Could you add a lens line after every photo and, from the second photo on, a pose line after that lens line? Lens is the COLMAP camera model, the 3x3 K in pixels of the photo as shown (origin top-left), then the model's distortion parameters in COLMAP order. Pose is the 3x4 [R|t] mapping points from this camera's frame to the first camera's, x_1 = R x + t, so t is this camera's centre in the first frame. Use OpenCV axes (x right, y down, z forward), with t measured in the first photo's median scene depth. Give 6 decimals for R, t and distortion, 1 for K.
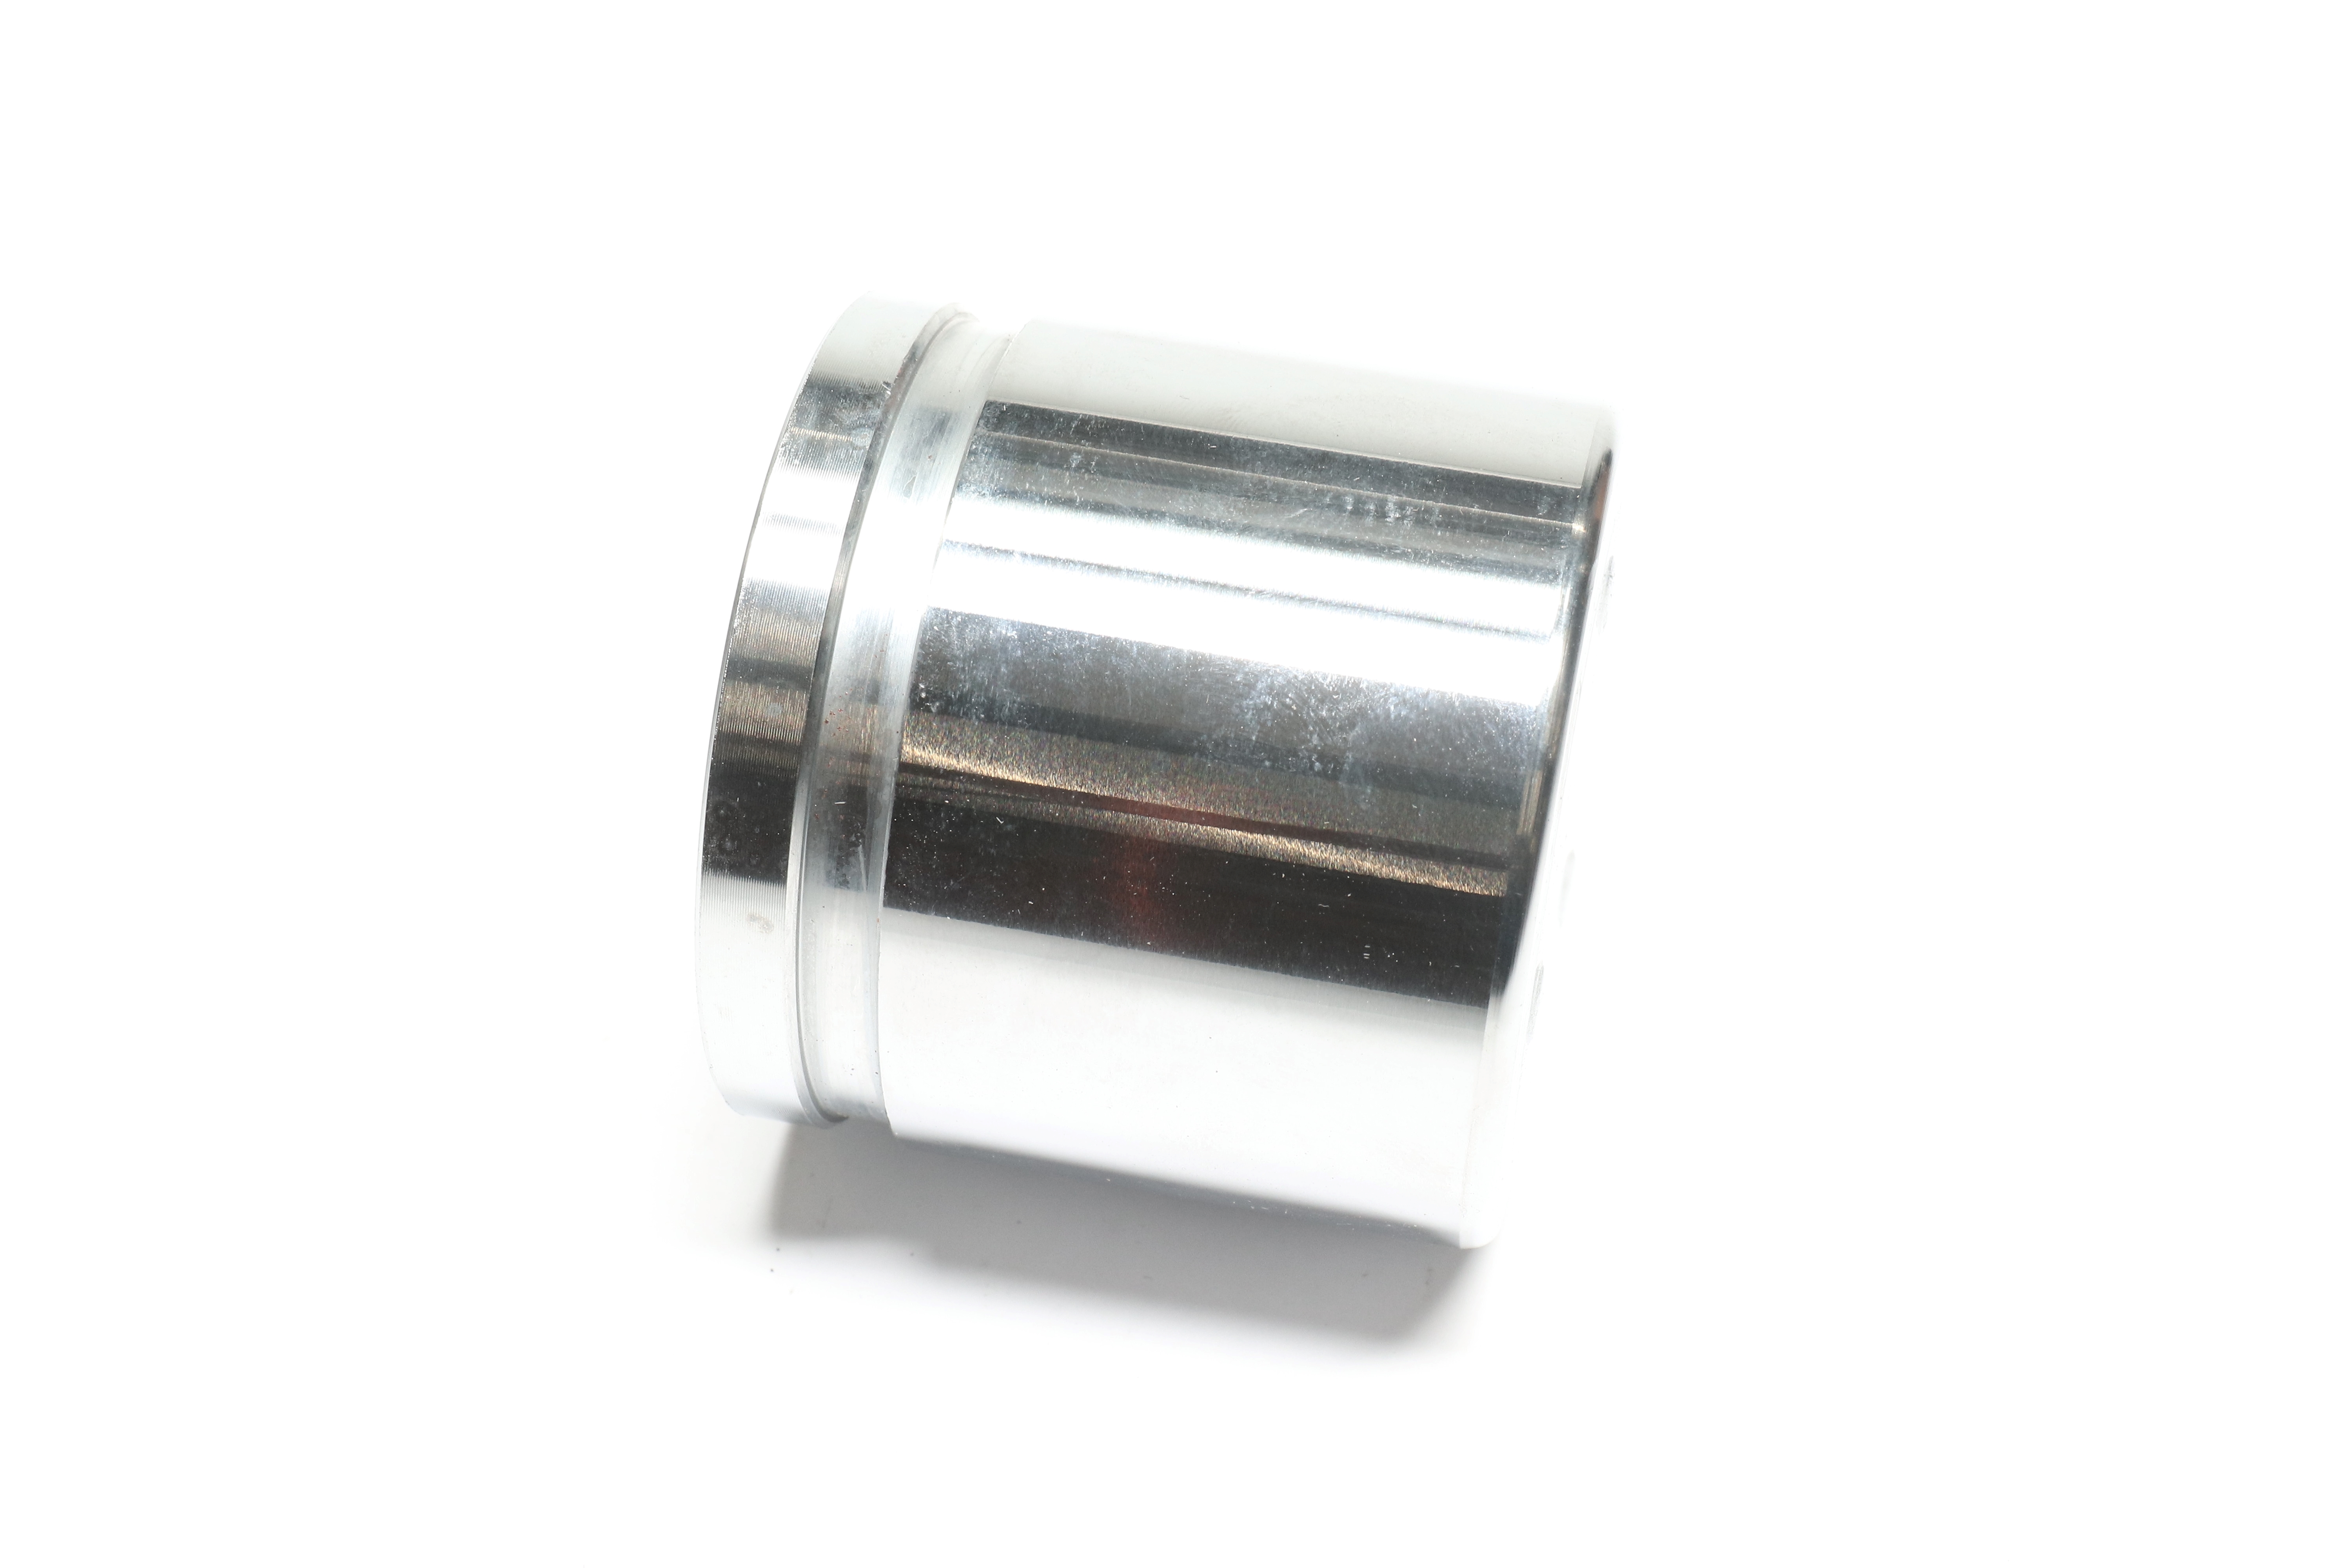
lens RADIAL K [[4666.0, 0, 1175.9], [0, 4666.0, 784.2], [0, 0, 1]] dist [0.007815, 0.000000]
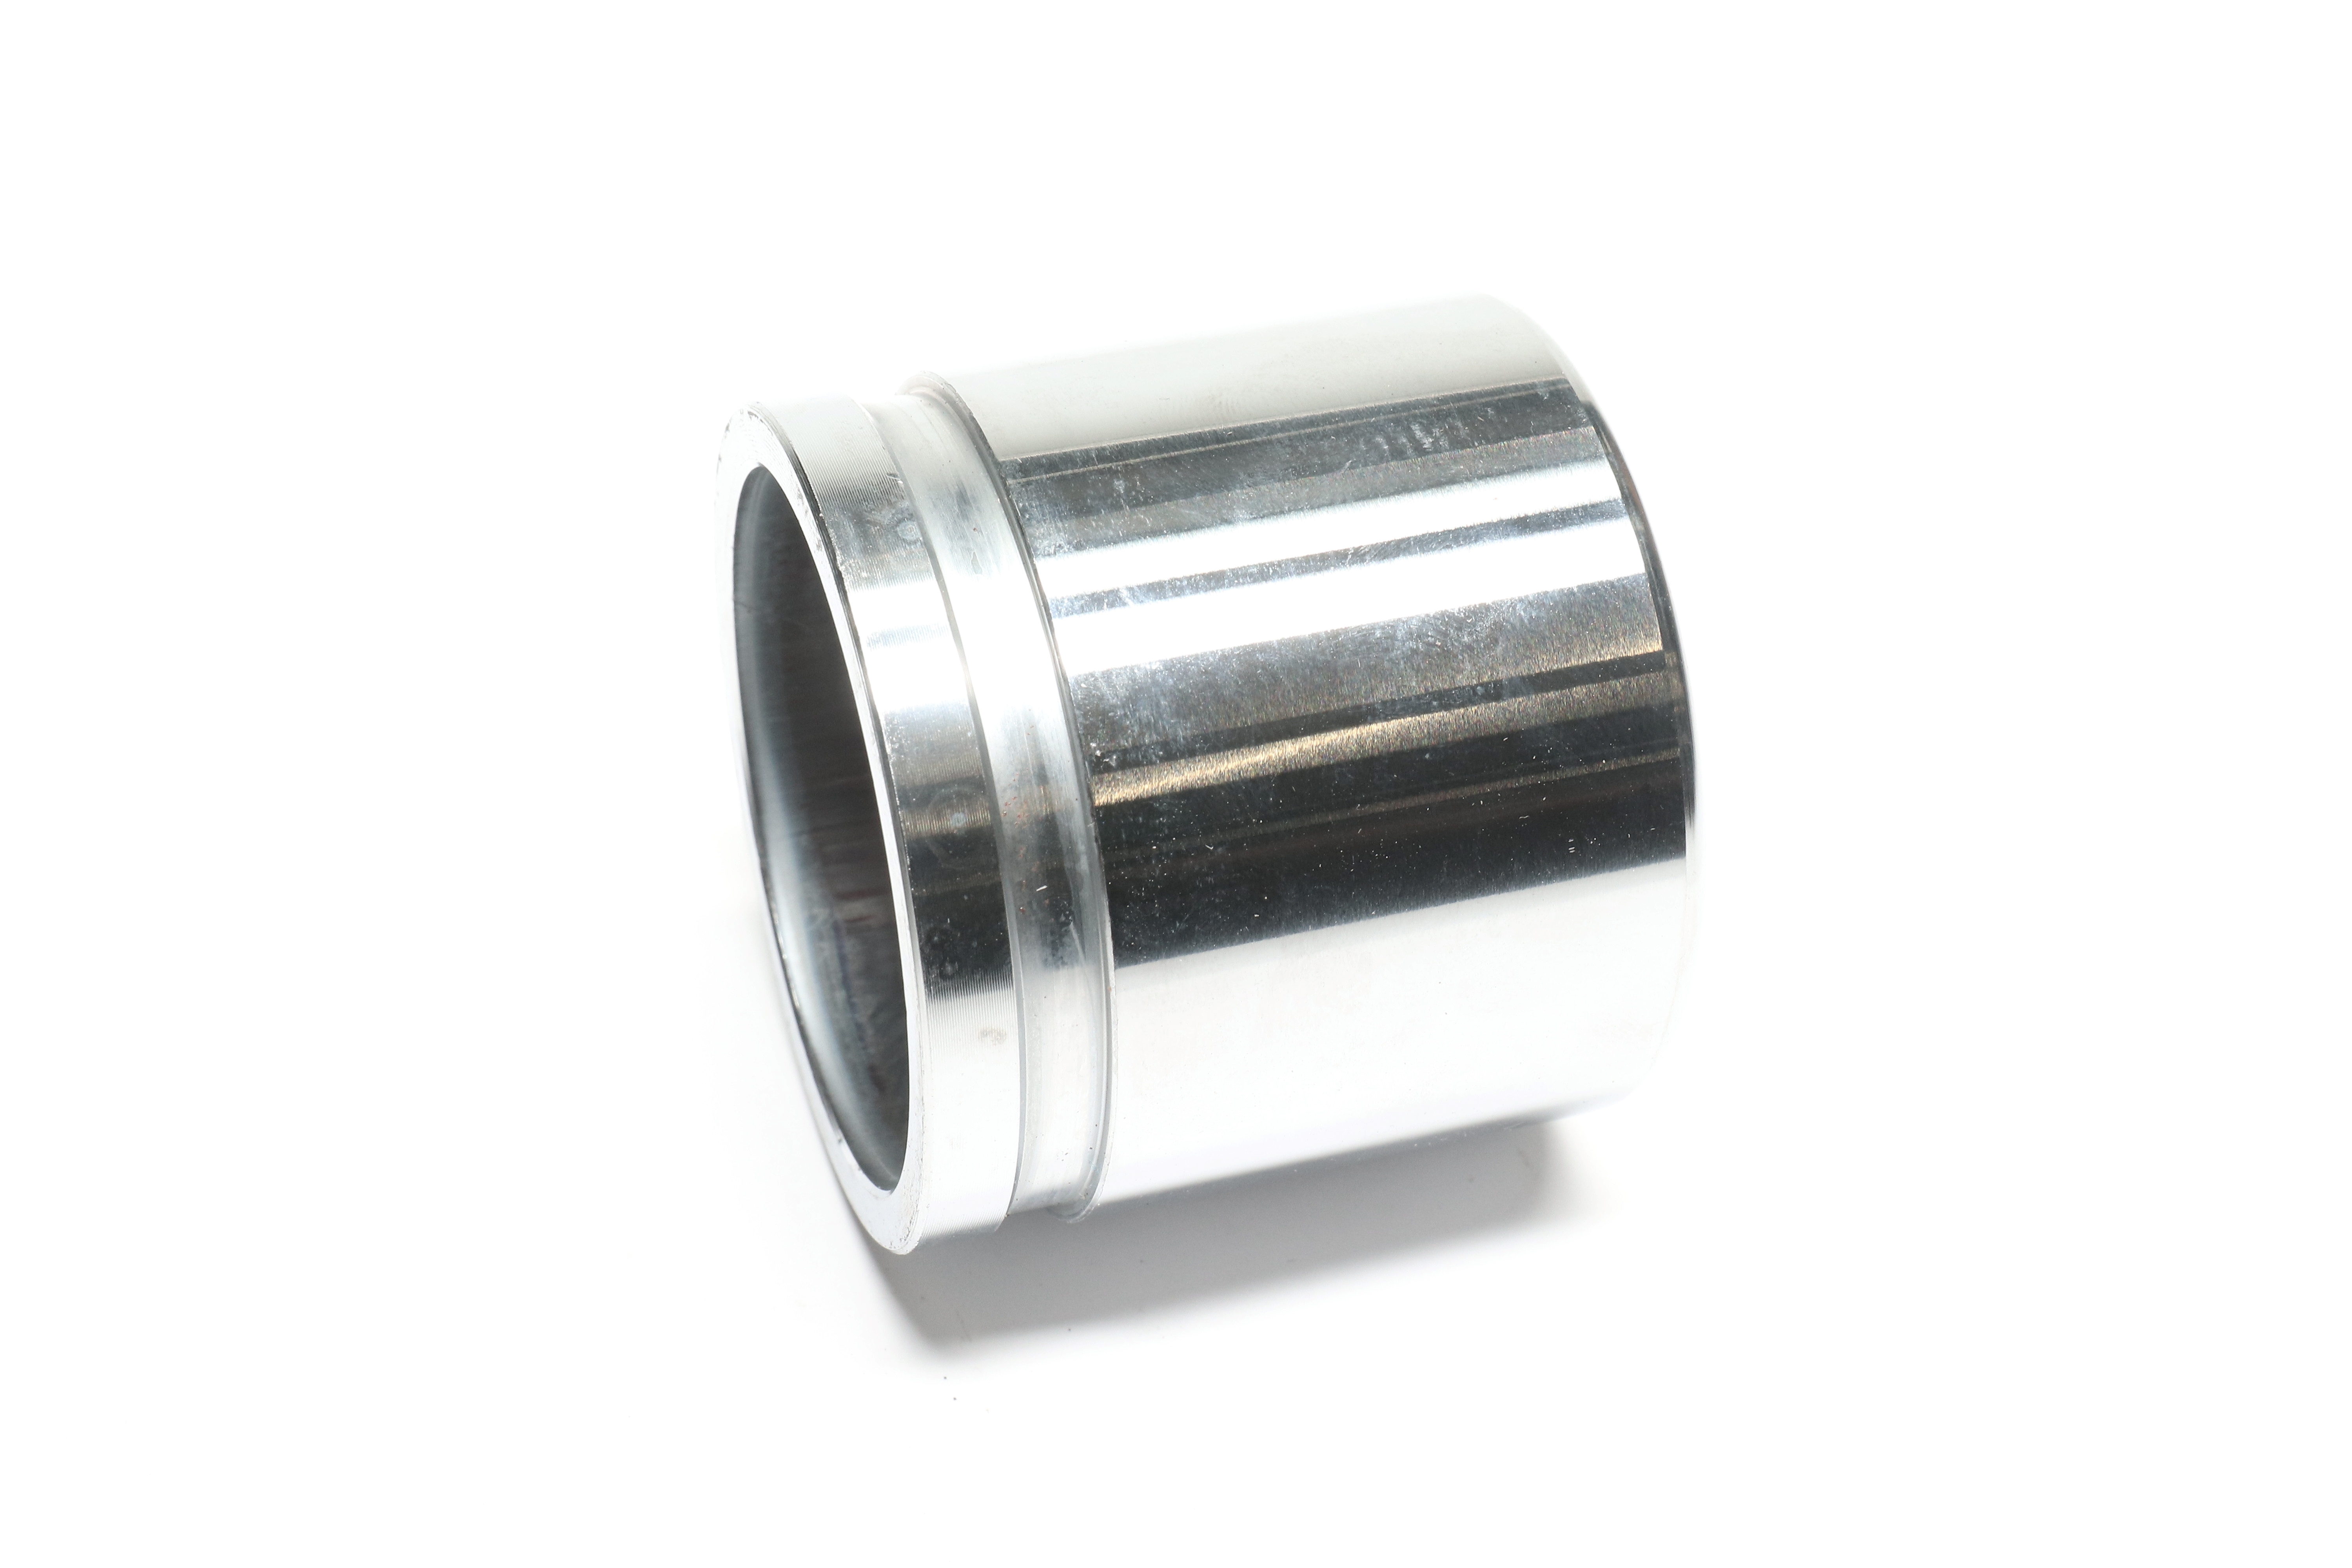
lens RADIAL K [[4666.0, 0, 1175.7], [0, 4666.0, 783.6], [0, 0, 1]] dist [0.007815, 0.000000]
pose [[0.828708, -0.320987, 0.458487, -0.492018], [0.321134, 0.943632, 0.080193, -0.086436], [-0.458385, 0.080779, 0.885075, 0.123049]]
